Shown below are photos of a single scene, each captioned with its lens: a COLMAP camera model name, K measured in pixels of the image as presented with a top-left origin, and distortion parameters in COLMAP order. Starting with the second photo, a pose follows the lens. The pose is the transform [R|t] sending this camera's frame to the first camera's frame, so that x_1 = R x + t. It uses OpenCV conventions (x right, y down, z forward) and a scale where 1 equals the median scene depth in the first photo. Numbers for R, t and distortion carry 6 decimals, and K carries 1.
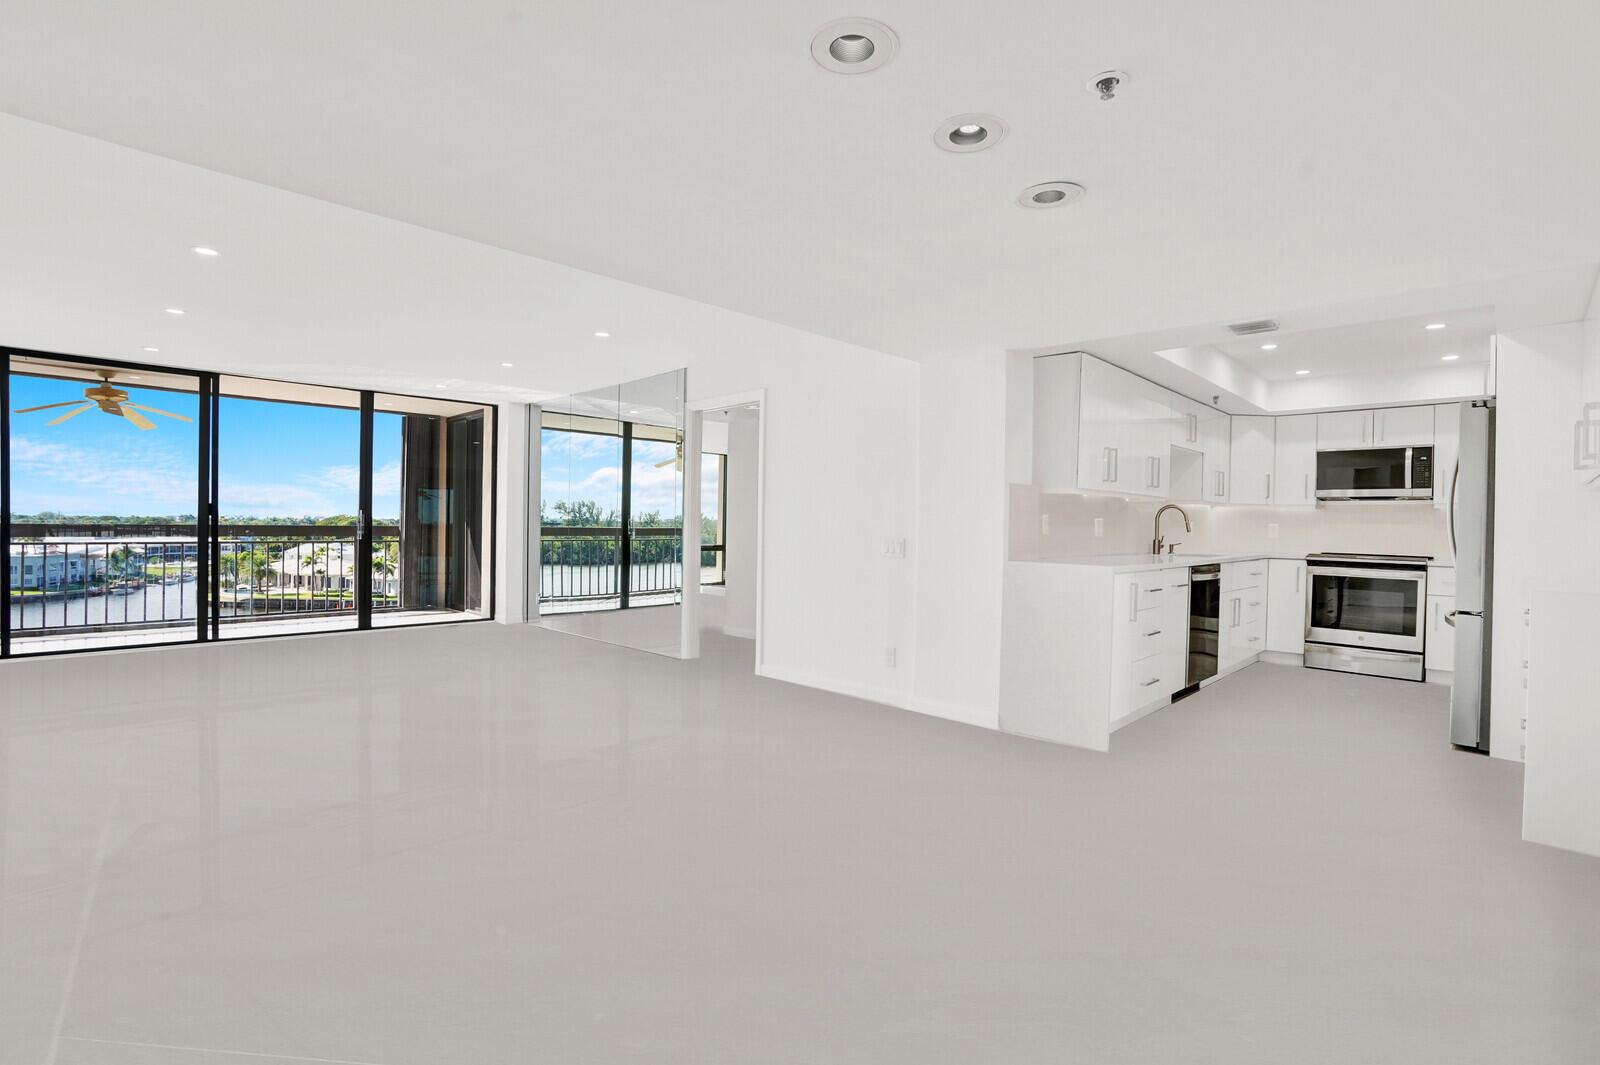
lens RADIAL K [[767.9, 0, 770.3], [0, 767.9, 527.0], [0, 0, 1]] dist [-0.044965, 0.007795]
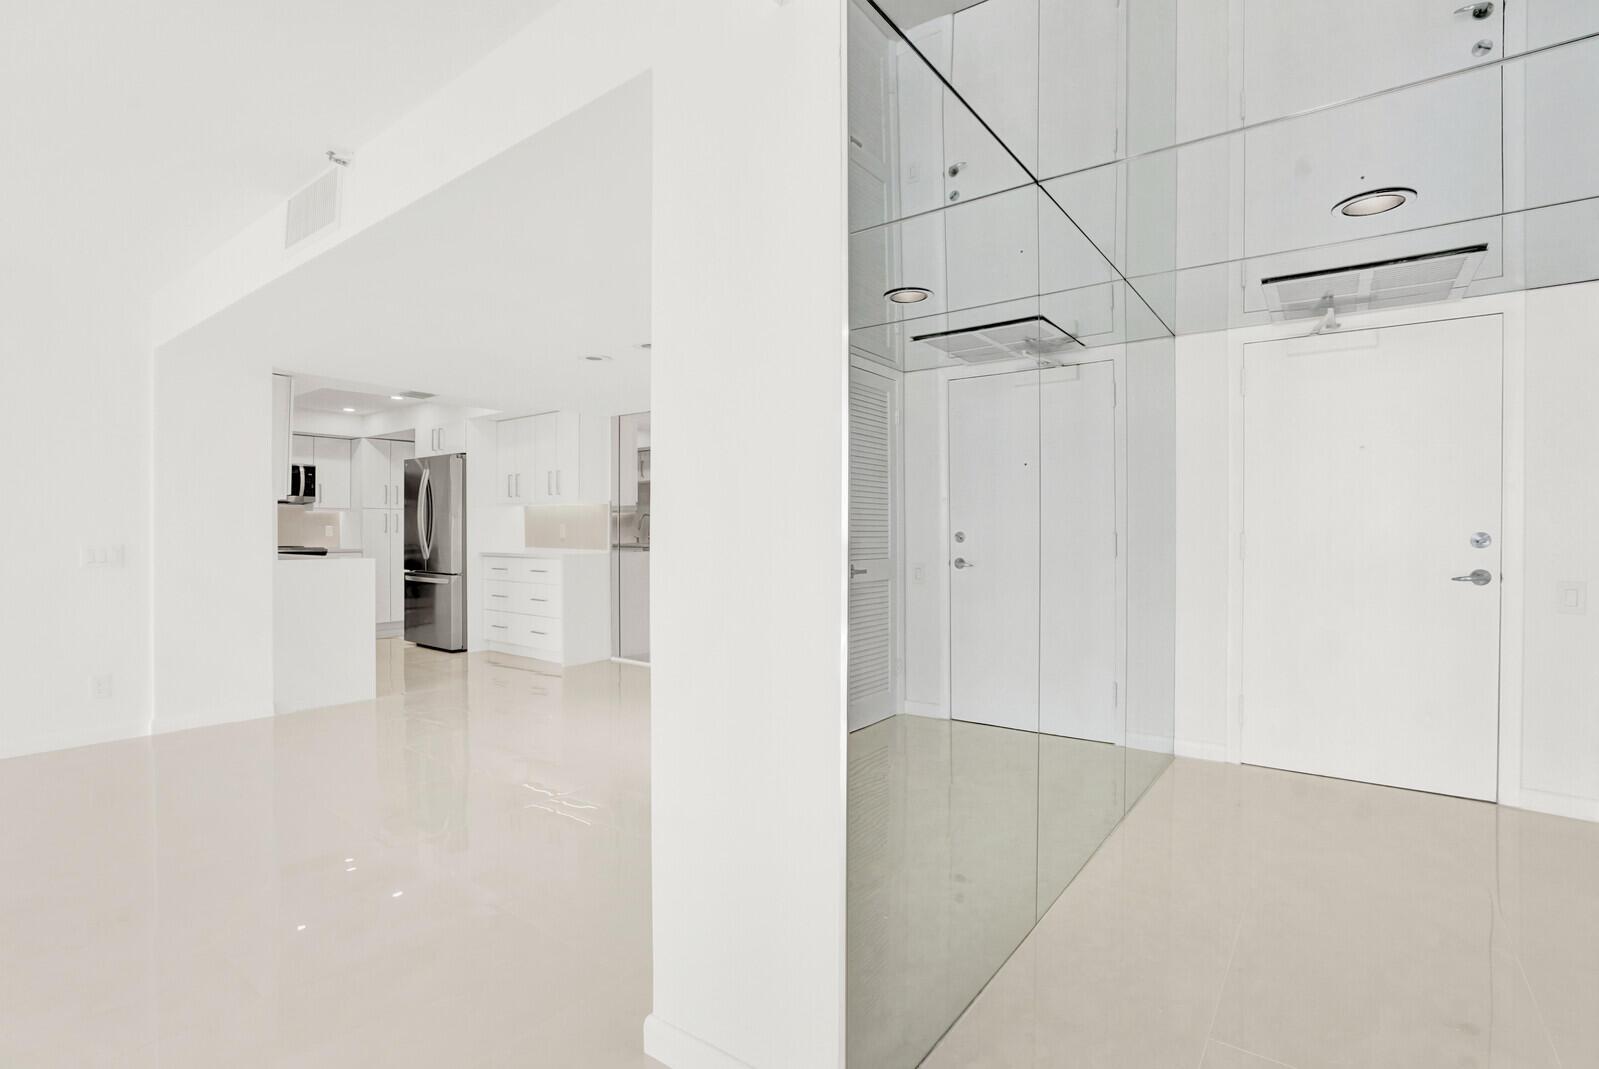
lens RADIAL K [[767.4, 0, 799.2], [0, 767.4, 526.6], [0, 0, 1]] dist [-0.044965, 0.007795]
pose [[-0.142192, -0.011334, 0.989774, -0.632535], [0.002212, 0.999928, 0.011768, -0.010665], [-0.989837, 0.003862, -0.142157, 0.299908]]
